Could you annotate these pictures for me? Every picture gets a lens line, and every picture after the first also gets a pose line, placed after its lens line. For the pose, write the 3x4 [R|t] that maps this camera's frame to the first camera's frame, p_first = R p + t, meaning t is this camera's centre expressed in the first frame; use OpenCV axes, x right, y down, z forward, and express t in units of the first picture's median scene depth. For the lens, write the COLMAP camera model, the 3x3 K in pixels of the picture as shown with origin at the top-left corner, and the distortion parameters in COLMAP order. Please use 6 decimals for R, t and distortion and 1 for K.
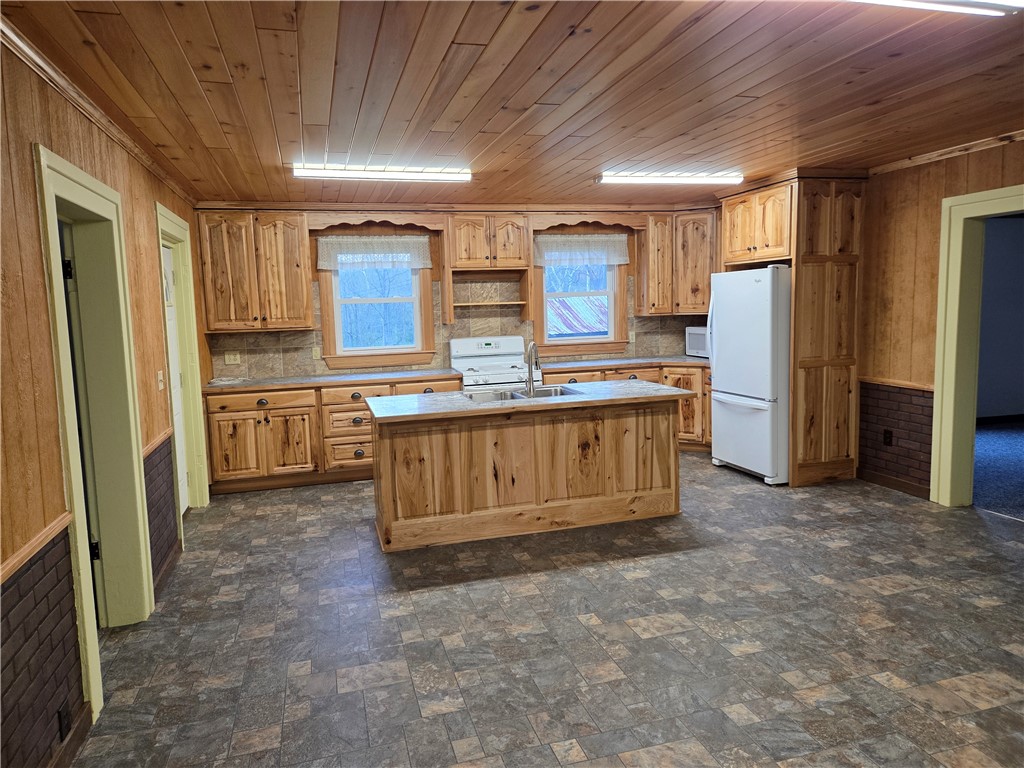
lens RADIAL K [[683.4, 0, 510.9], [0, 683.4, 382.2], [0, 0, 1]] dist [0.071332, -0.059179]
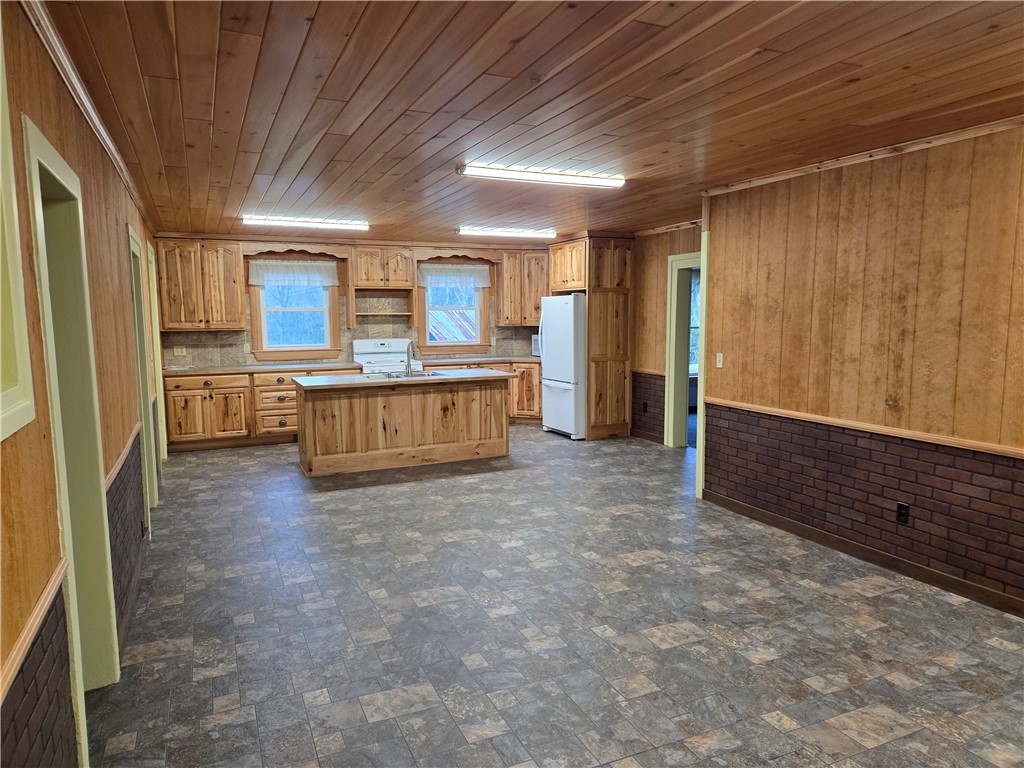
lens RADIAL K [[683.4, 0, 527.3], [0, 683.4, 387.7], [0, 0, 1]] dist [0.071332, -0.059179]
pose [[0.986714, 0.005118, 0.162386, 0.034617], [-0.003508, 0.999942, -0.010199, 0.050762], [-0.162428, 0.009493, 0.986675, -0.440586]]
